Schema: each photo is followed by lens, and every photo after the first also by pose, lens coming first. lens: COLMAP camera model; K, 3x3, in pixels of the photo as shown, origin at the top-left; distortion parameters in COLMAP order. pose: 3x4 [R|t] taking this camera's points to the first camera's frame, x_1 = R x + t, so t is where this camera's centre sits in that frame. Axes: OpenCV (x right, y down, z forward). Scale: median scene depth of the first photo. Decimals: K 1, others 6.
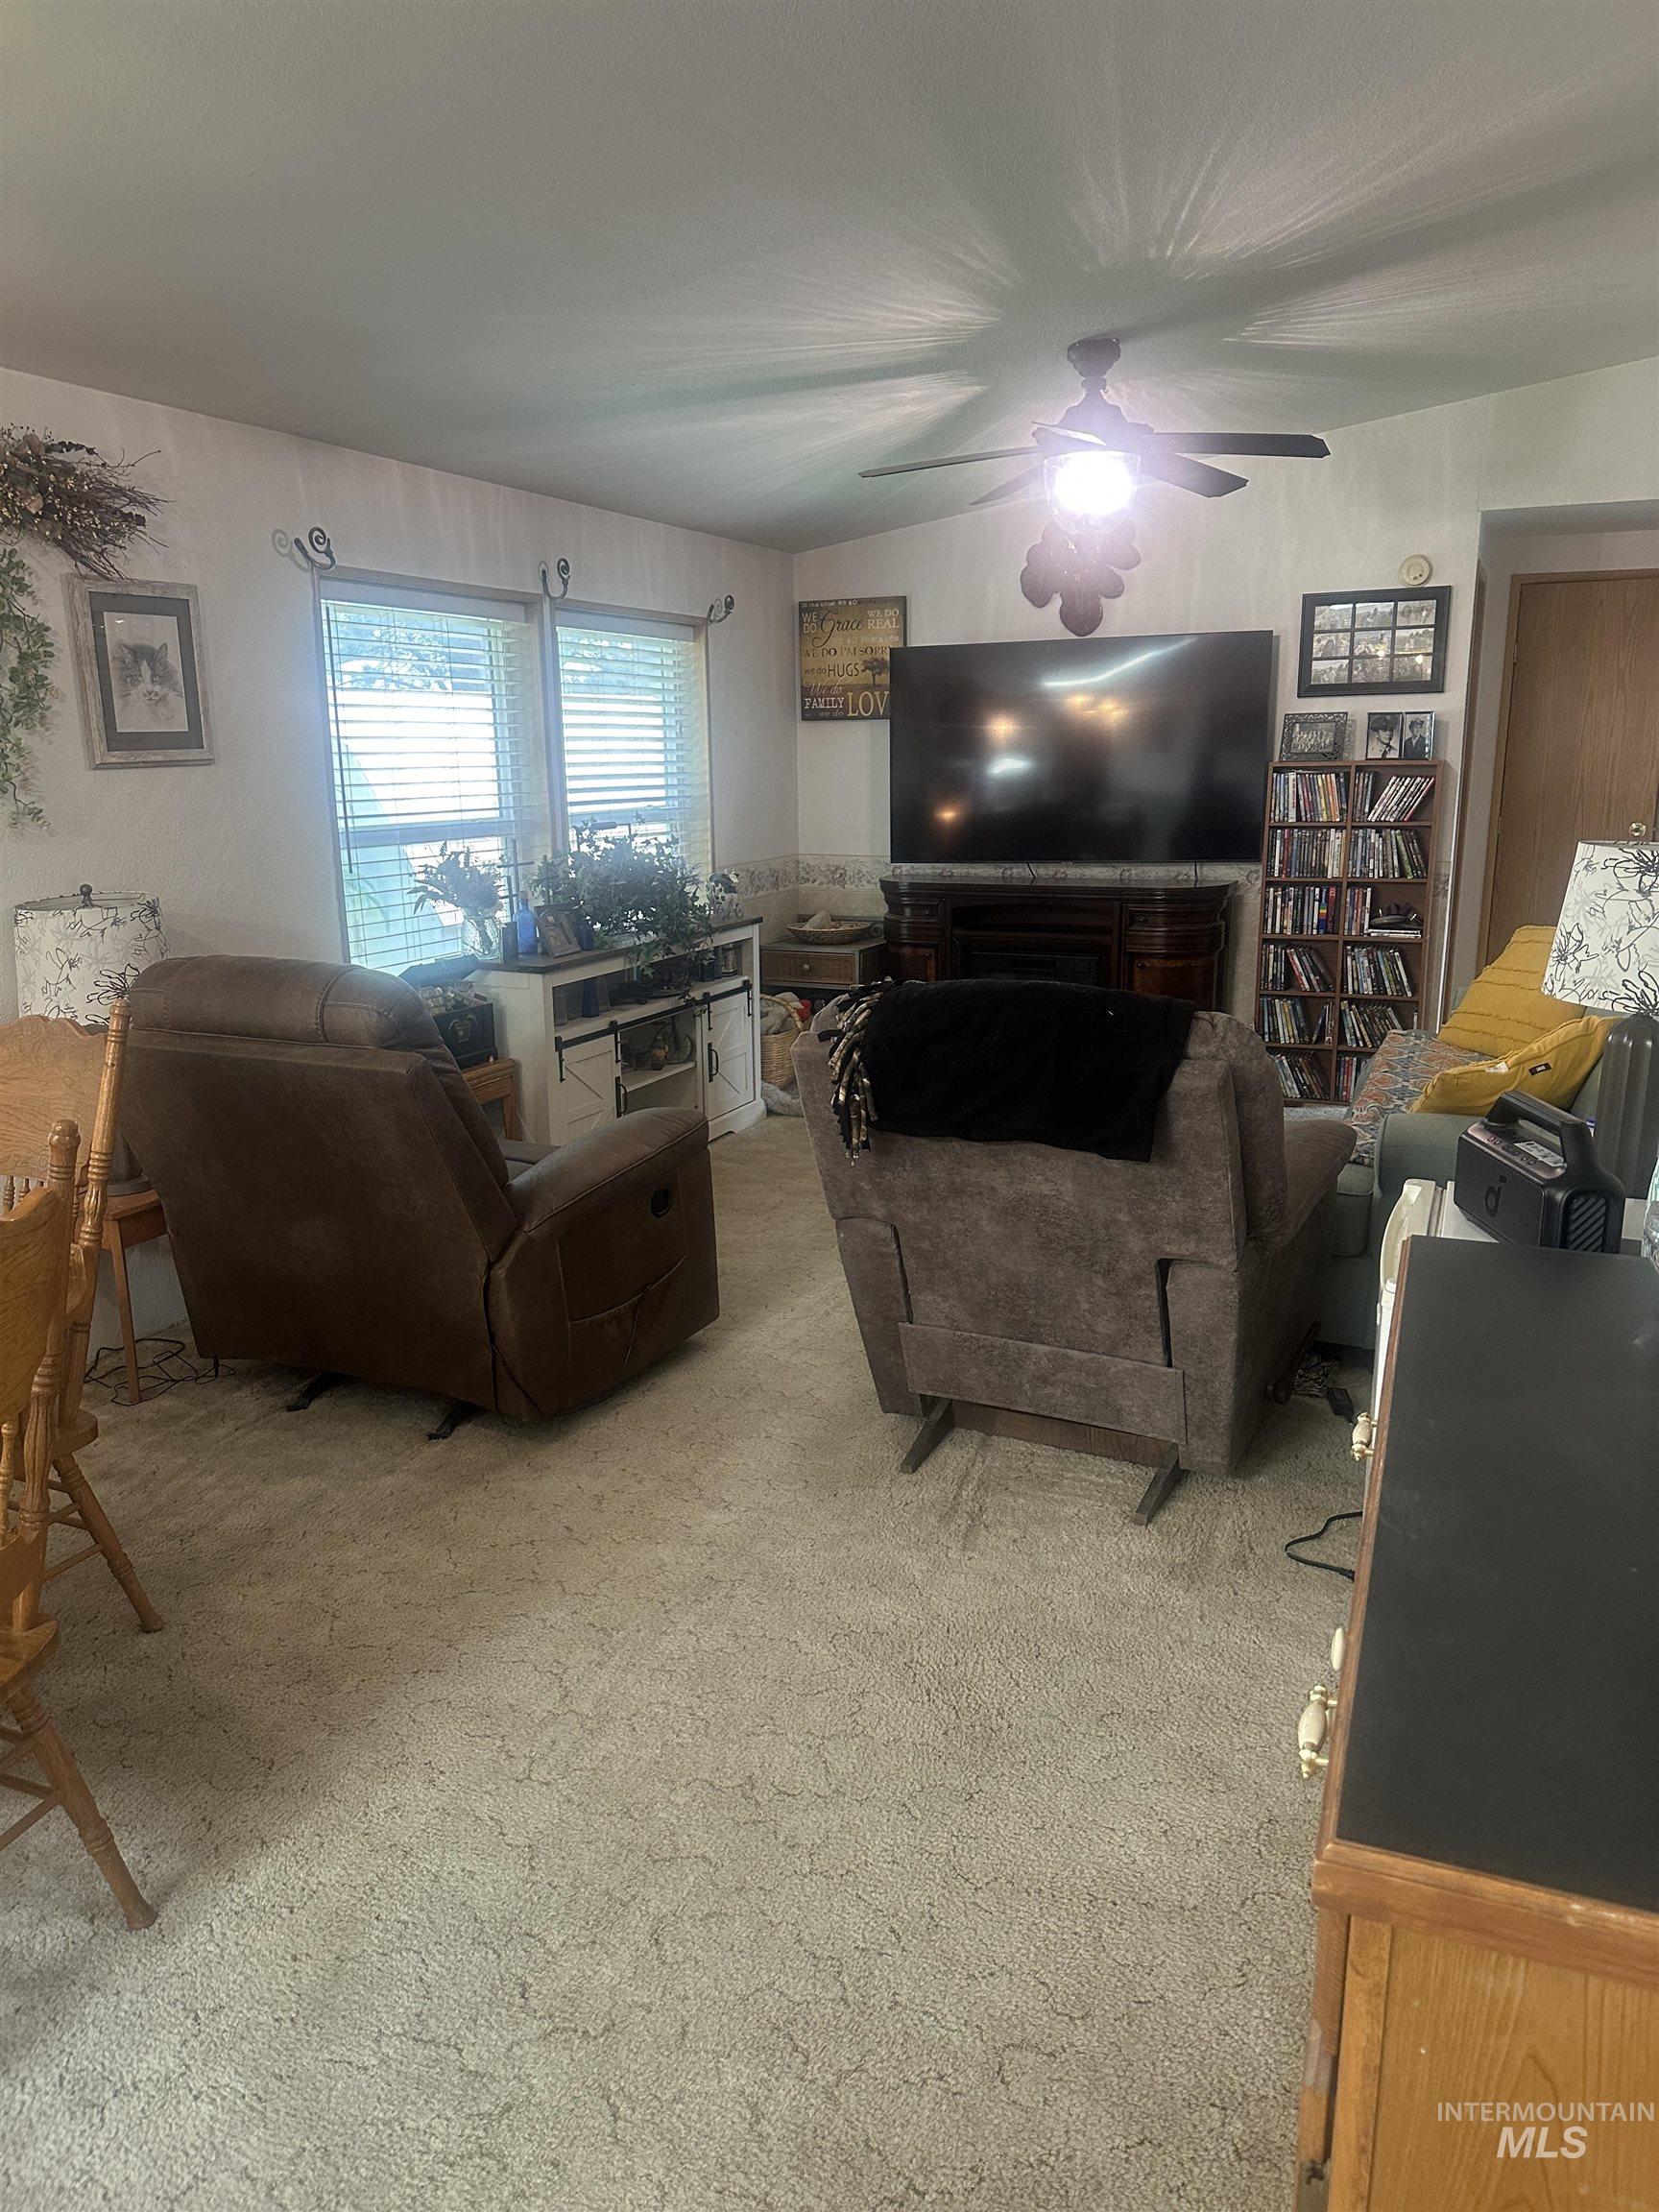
lens RADIAL K [[1542.5, 0, 829.5], [0, 1542.5, 1106.0], [0, 0, 1]] dist [0.099255, -0.133164]
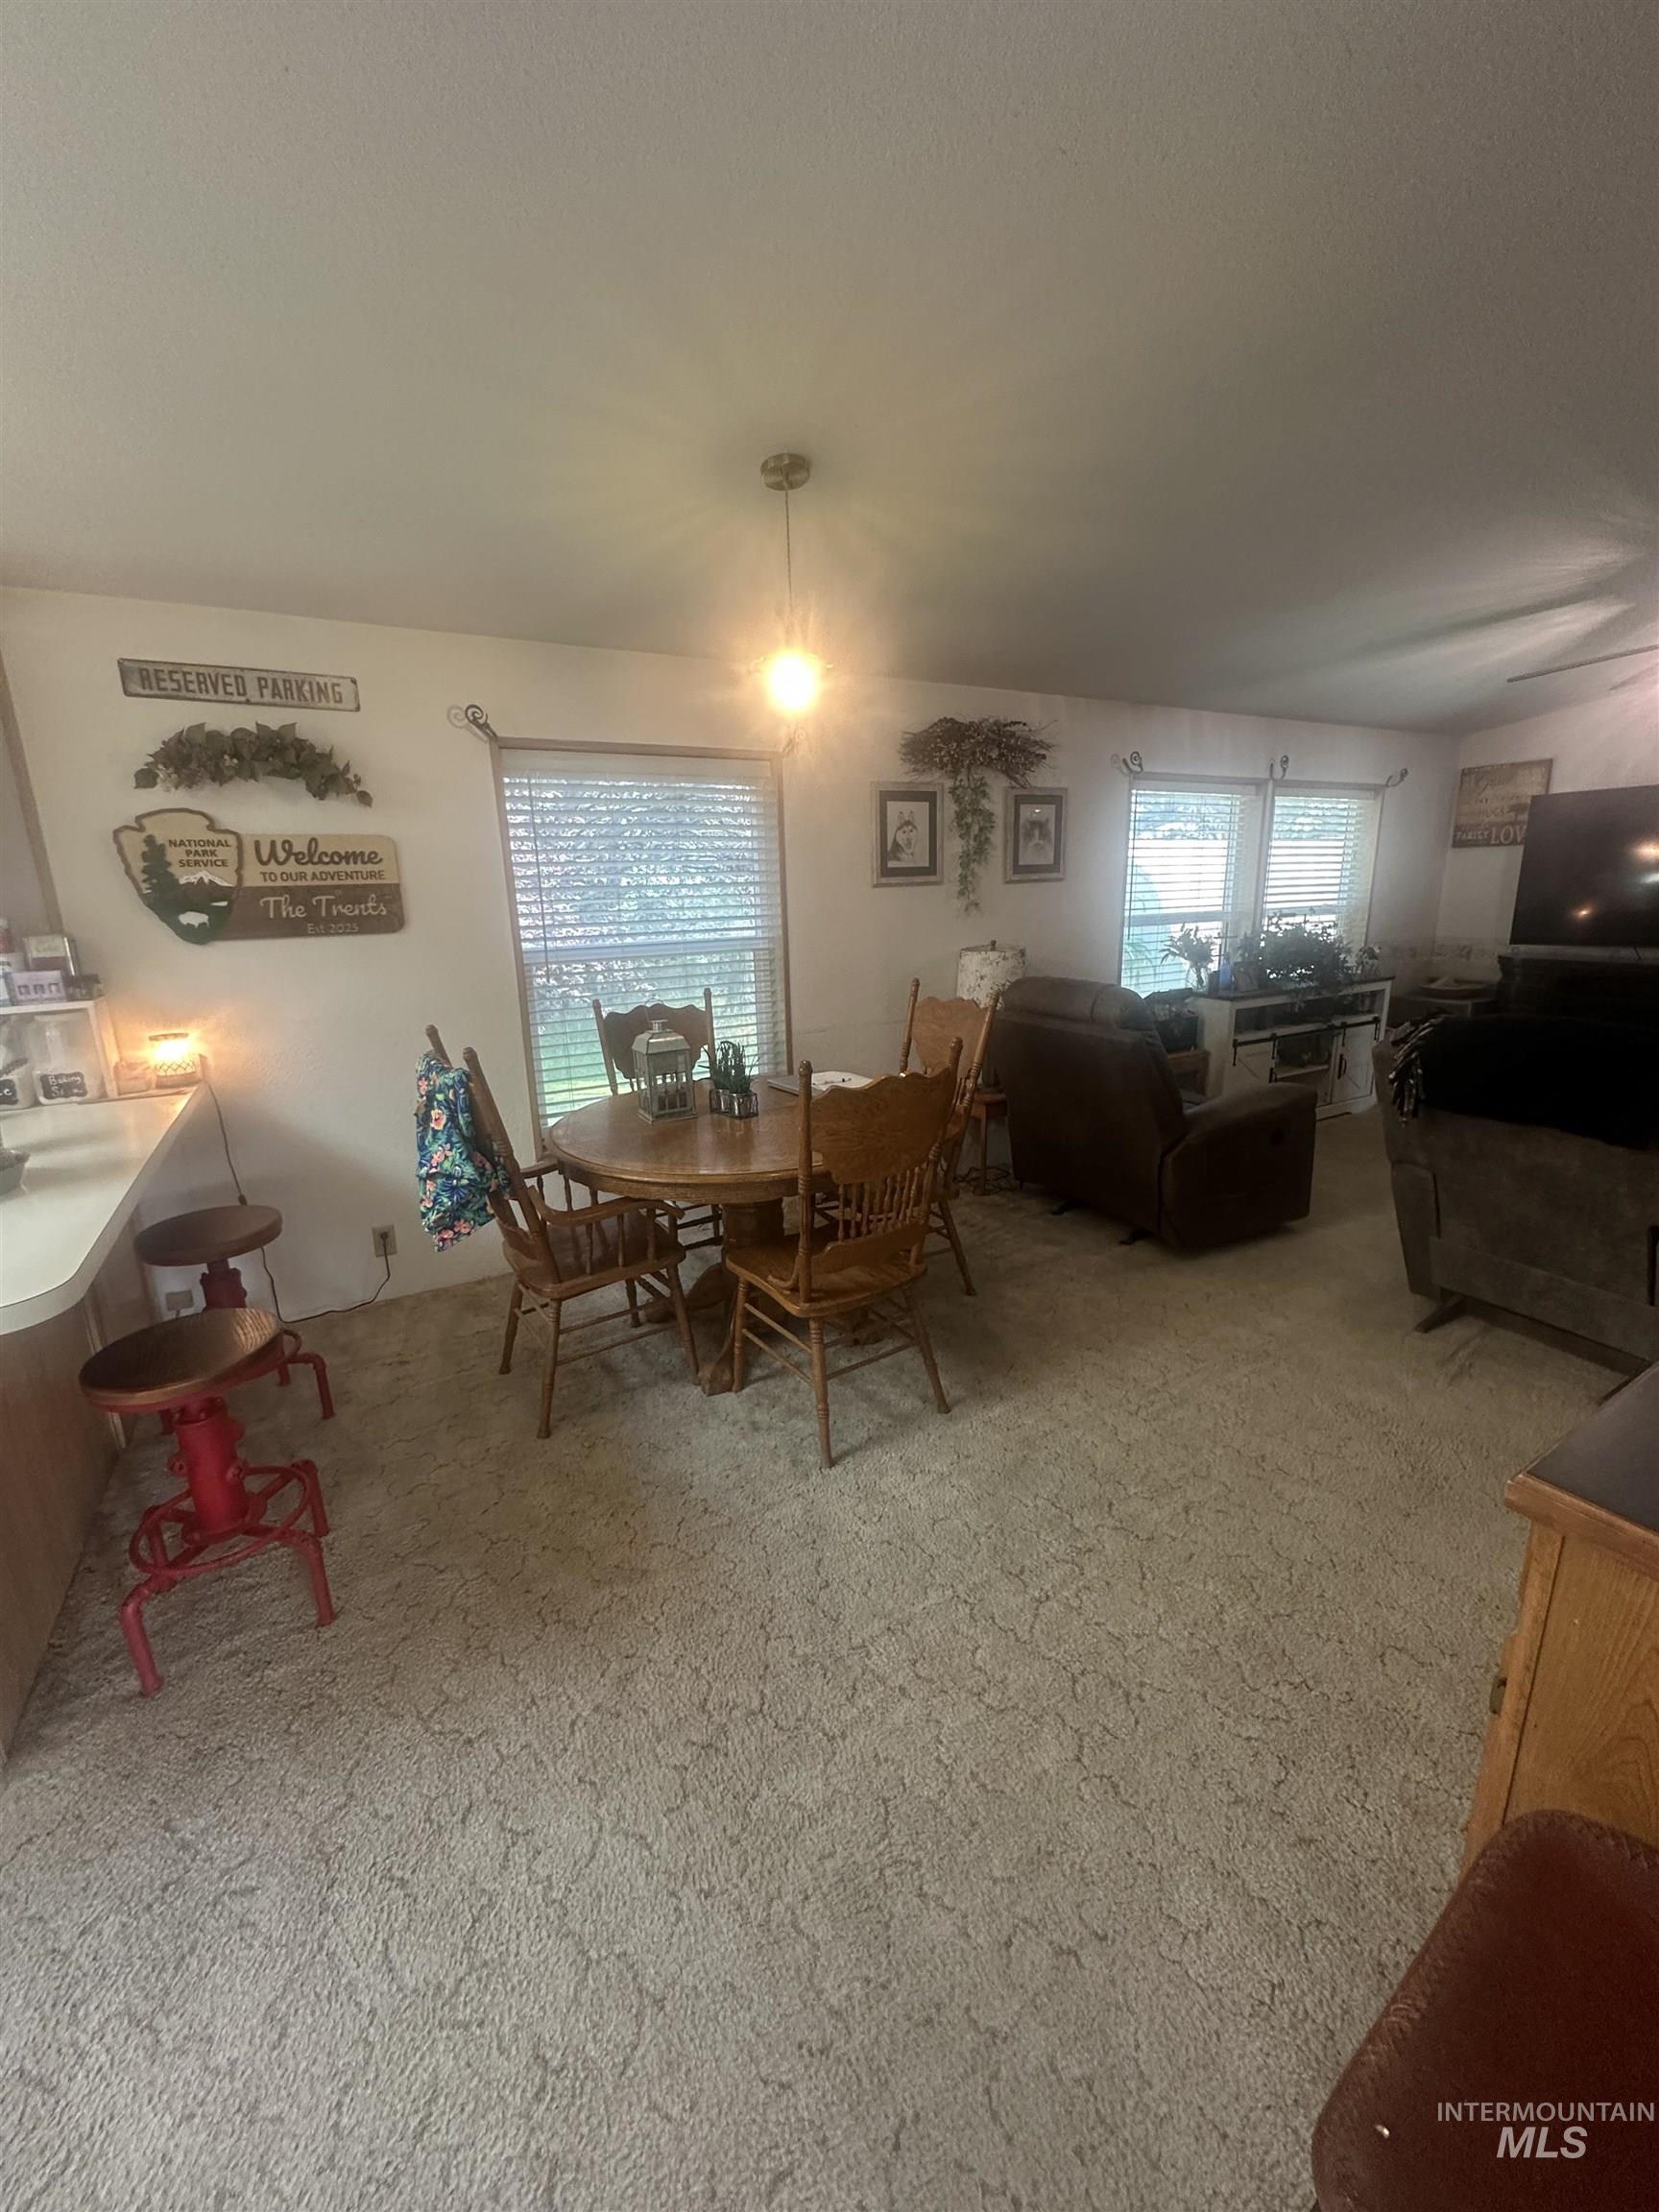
lens RADIAL K [[912.2, 0, 829.5], [0, 912.2, 1106.0], [0, 0, 1]] dist [-0.002527, -0.000232]
pose [[0.802744, 0.131265, -0.581697, 0.070128], [-0.121129, 0.991029, 0.056477, 0.030950], [0.583892, 0.025124, 0.811442, -0.078377]]
